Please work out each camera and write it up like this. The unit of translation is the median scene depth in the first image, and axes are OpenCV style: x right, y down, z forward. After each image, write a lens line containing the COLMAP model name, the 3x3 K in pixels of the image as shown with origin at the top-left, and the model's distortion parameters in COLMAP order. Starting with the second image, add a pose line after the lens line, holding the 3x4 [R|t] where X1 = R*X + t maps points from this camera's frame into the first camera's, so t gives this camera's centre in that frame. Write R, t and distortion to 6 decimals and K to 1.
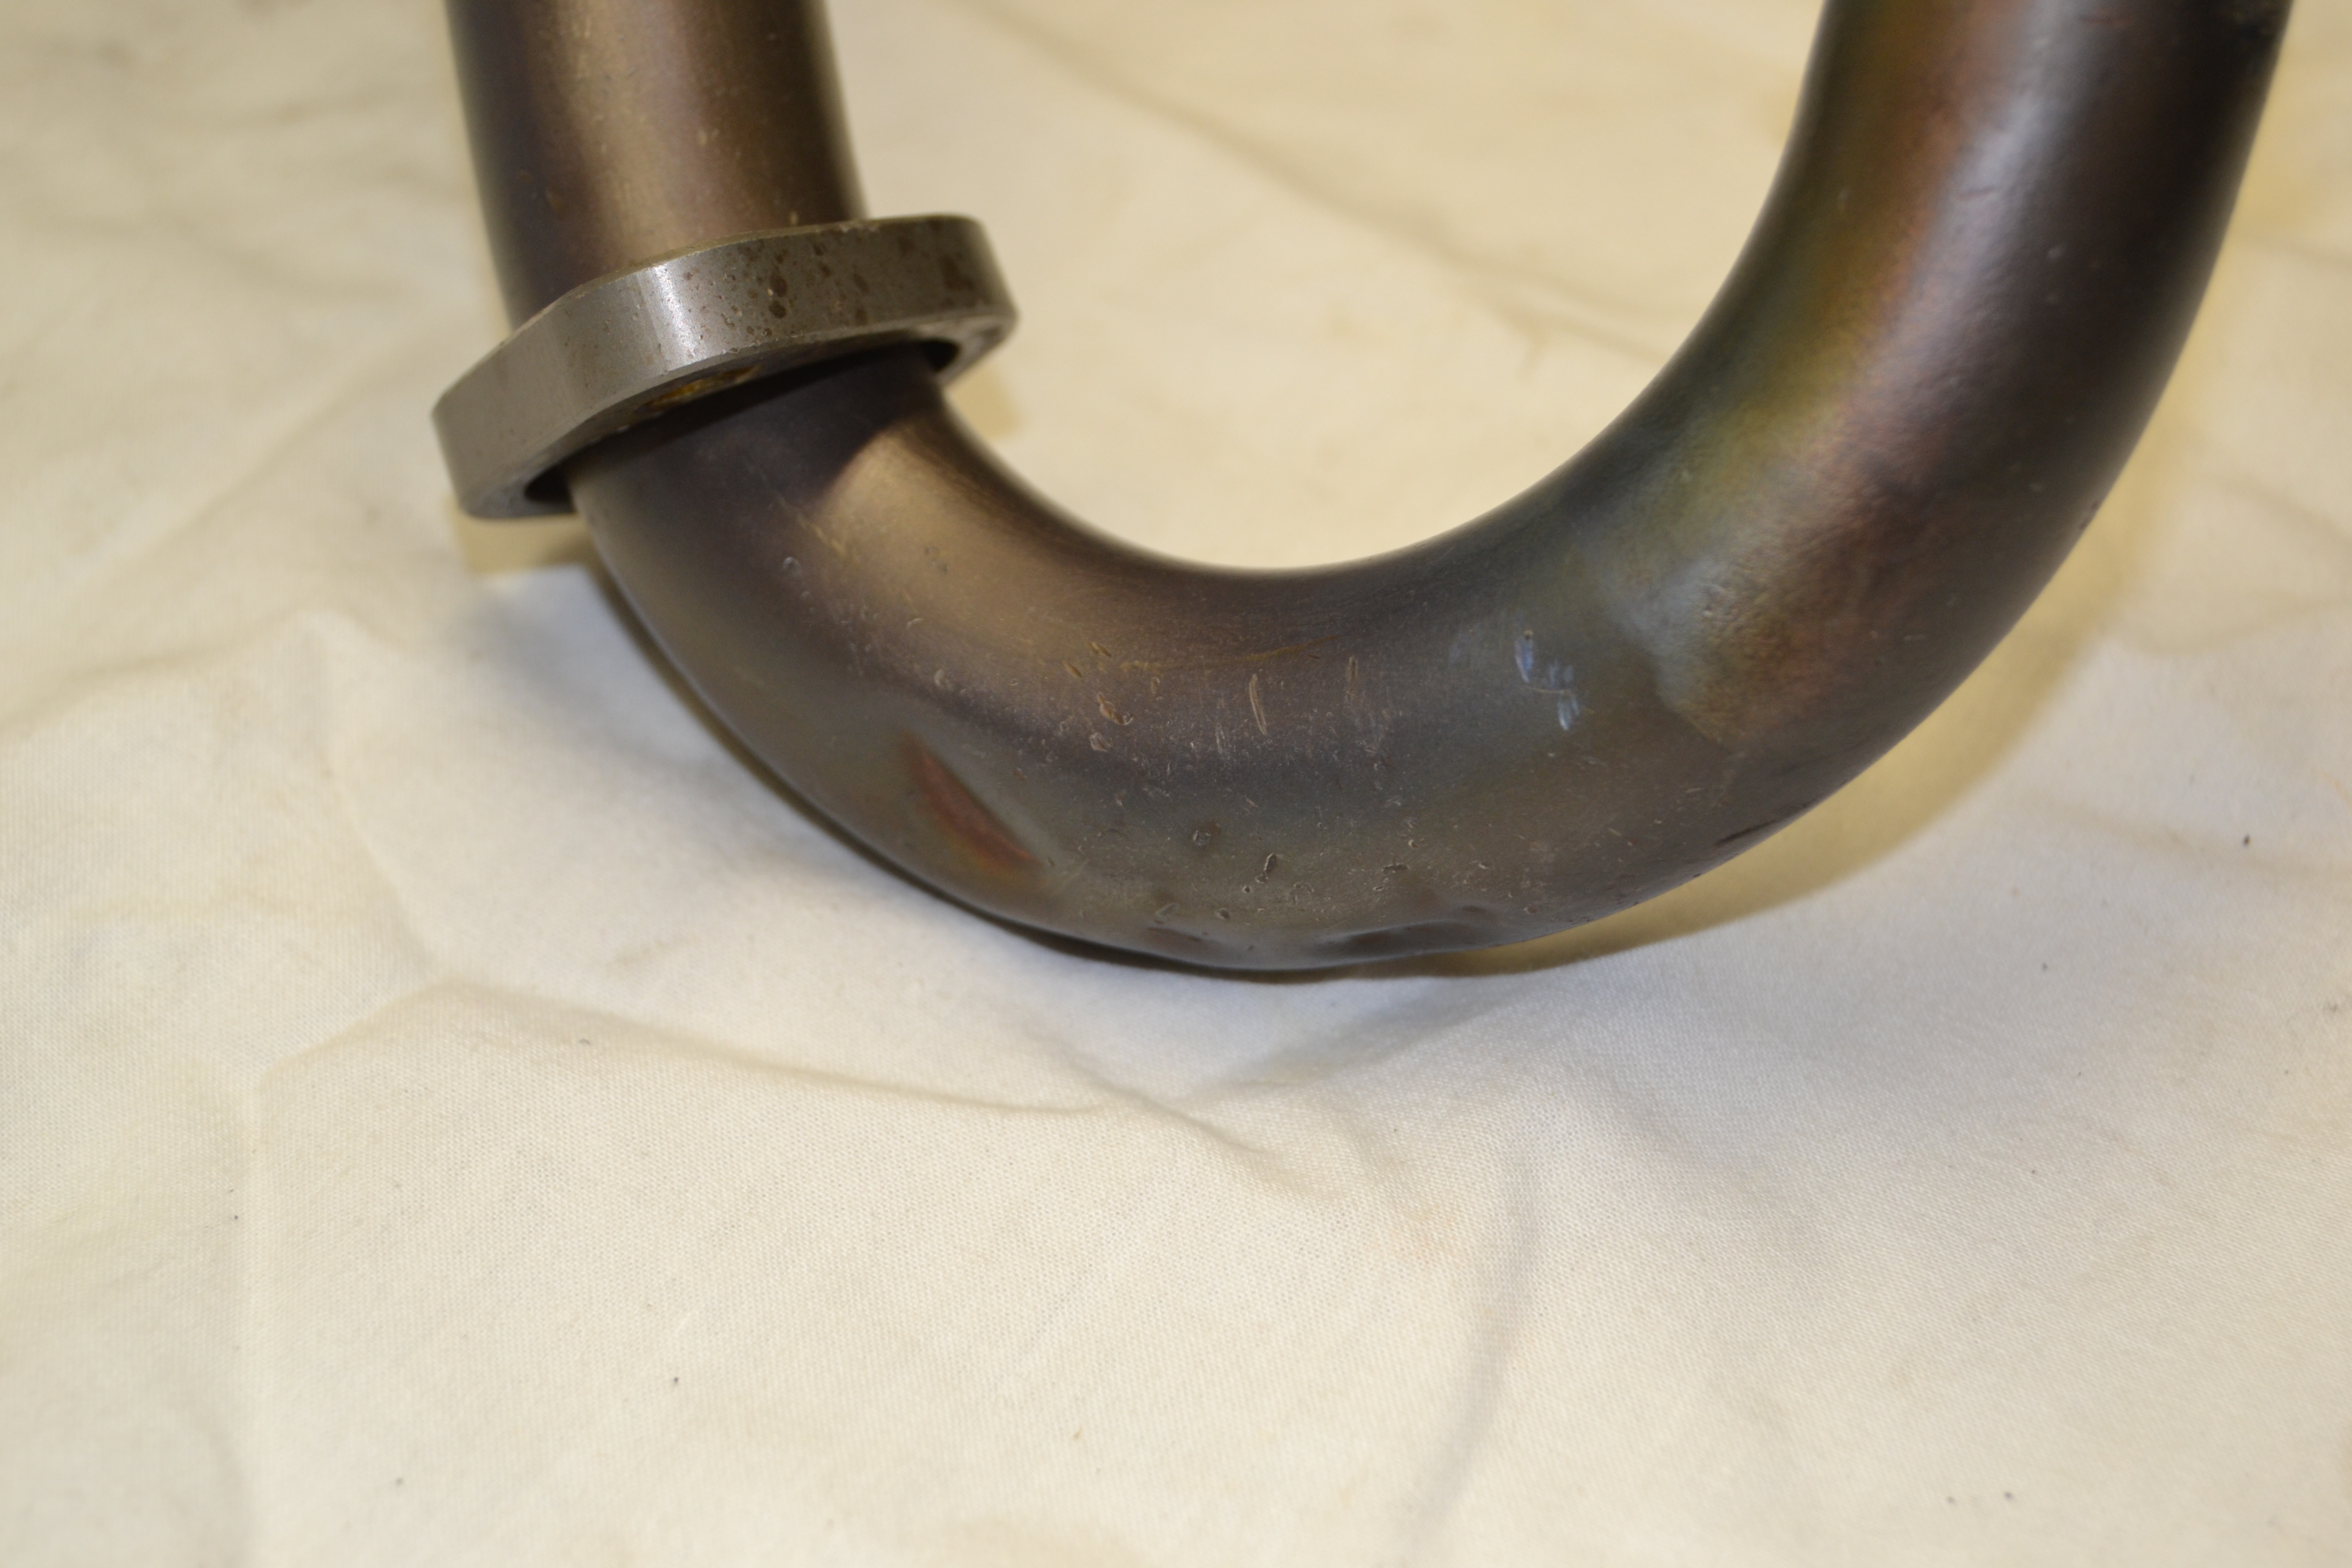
lens RADIAL K [[4544.0, 0, 1176.8], [0, 4544.0, 780.7], [0, 0, 1]] dist [-0.009452, 0.000000]
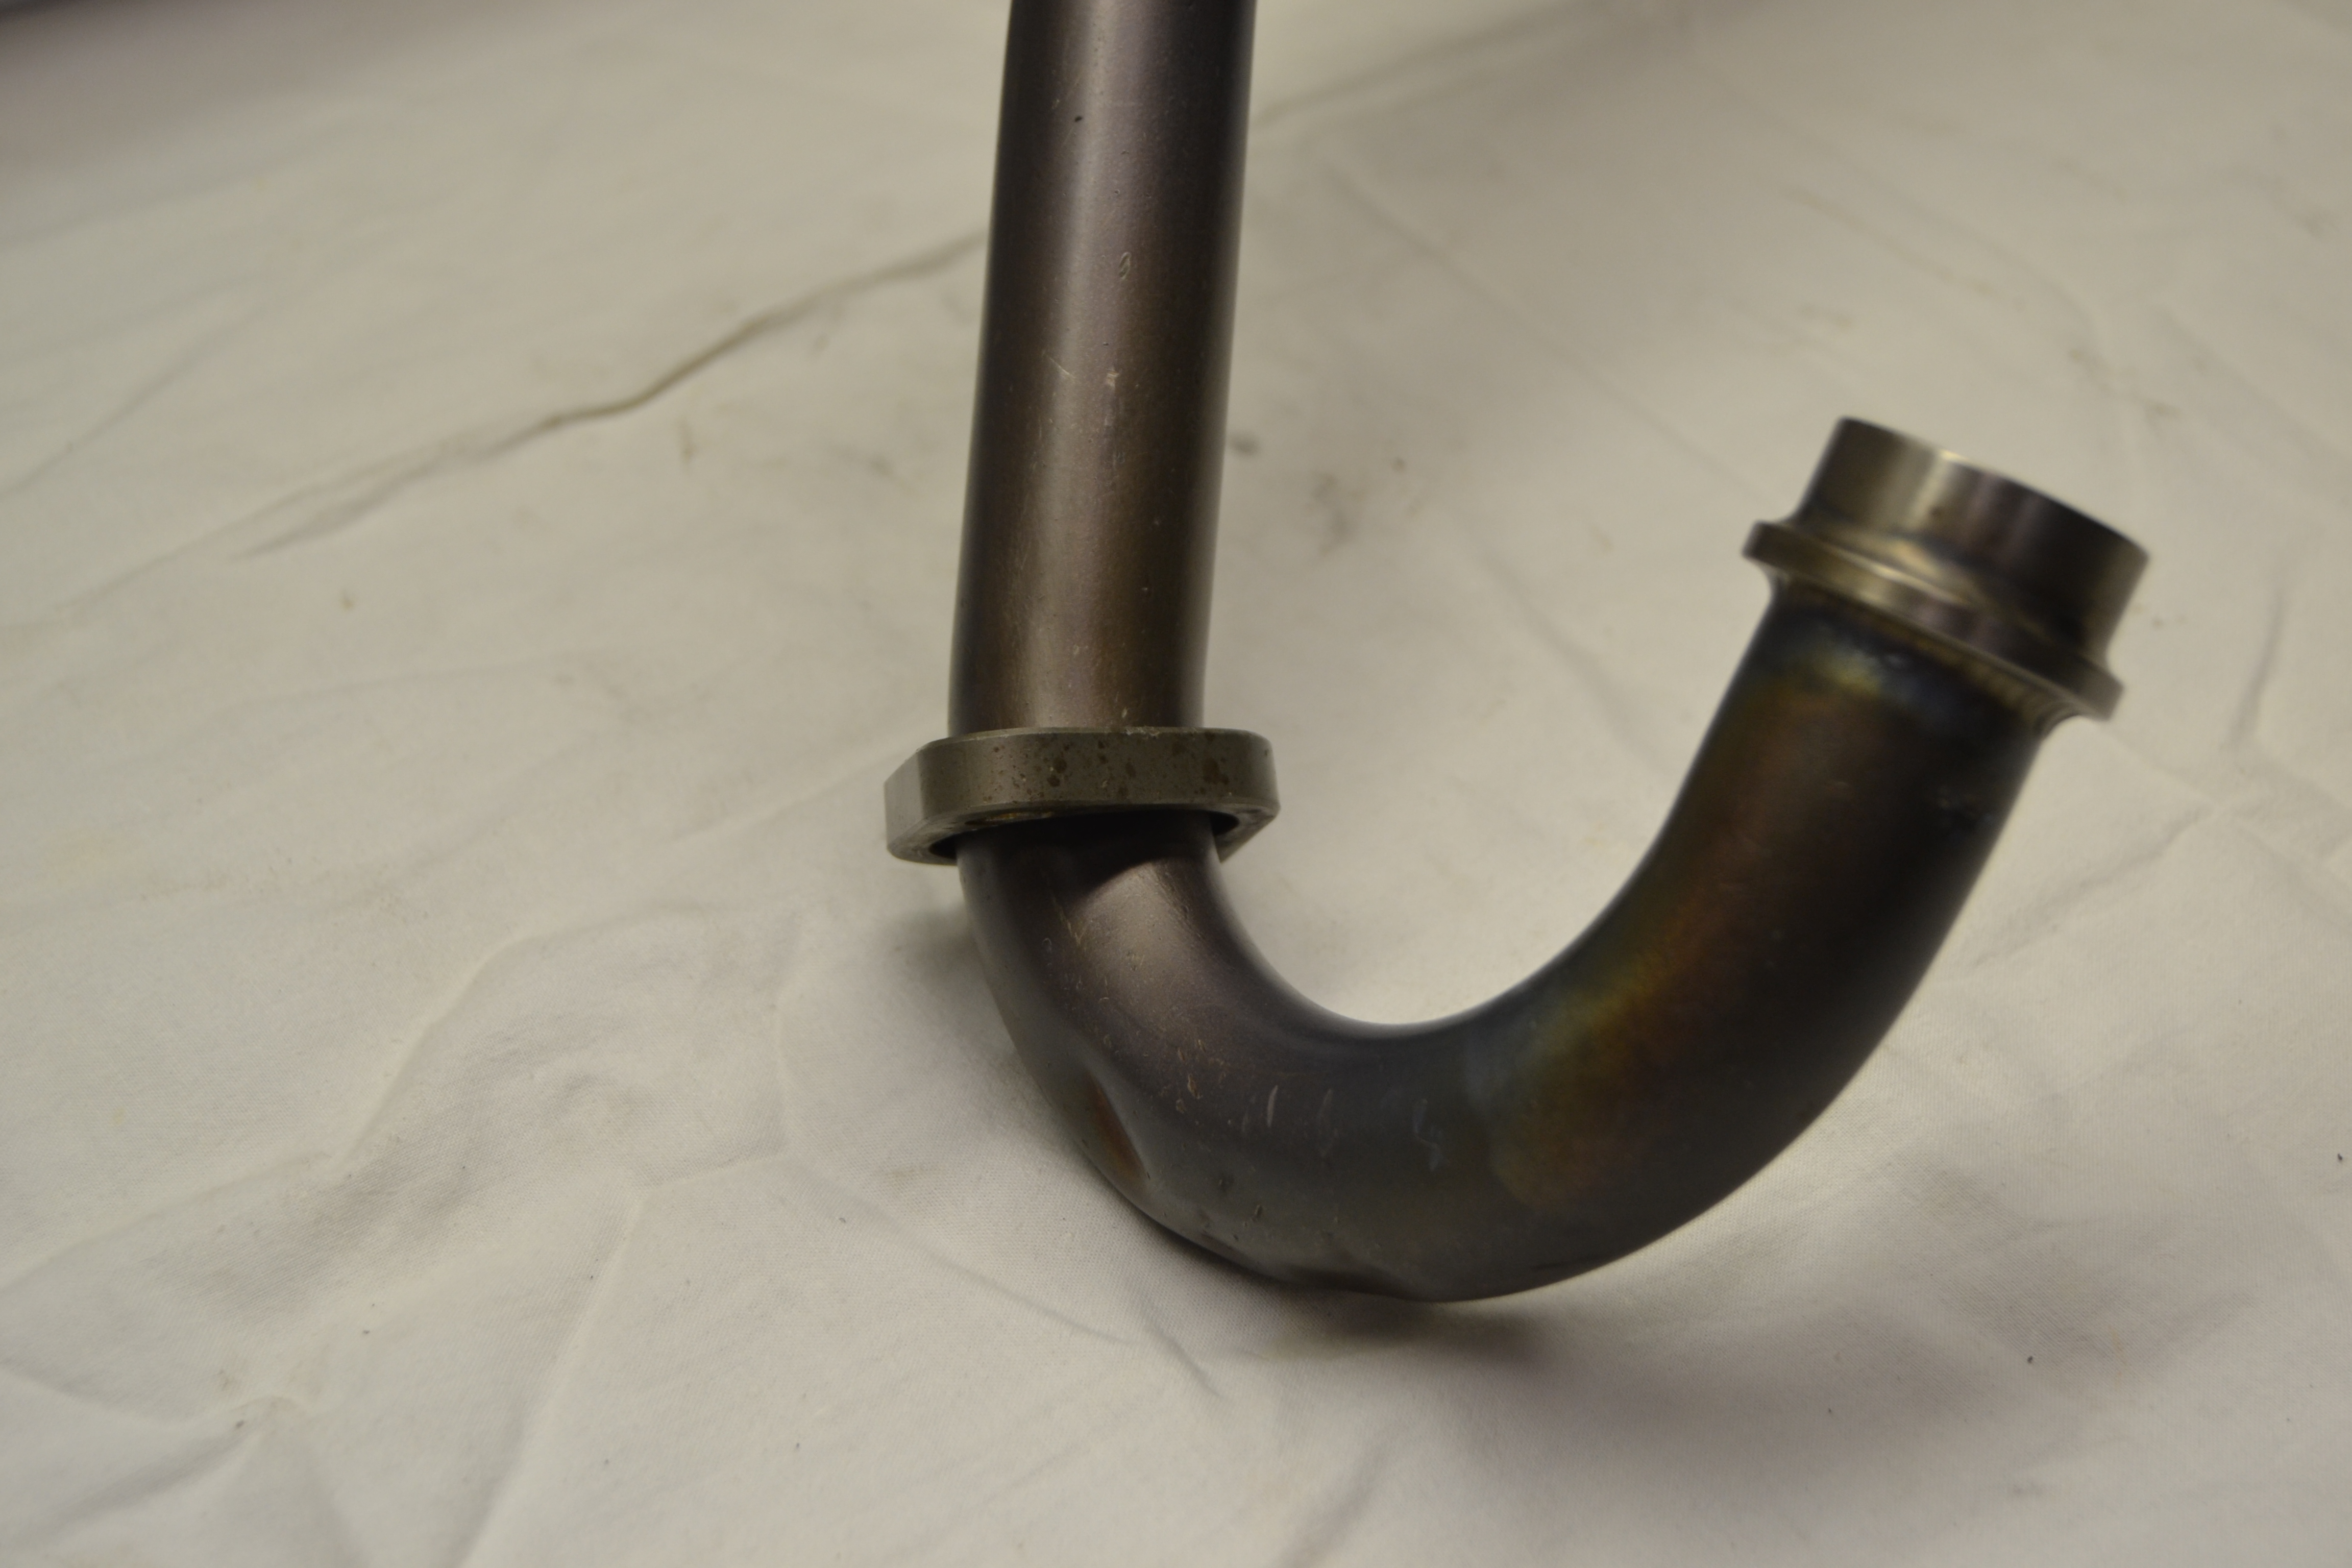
lens RADIAL K [[4456.9, 0, 1172.7], [0, 4456.9, 789.3], [0, 0, 1]] dist [0.132742, 0.000000]
pose [[0.930914, 0.204272, -0.302772, 0.400525], [-0.213222, 0.976997, 0.003573, -0.113879], [0.296538, 0.061232, 0.953056, -0.413617]]
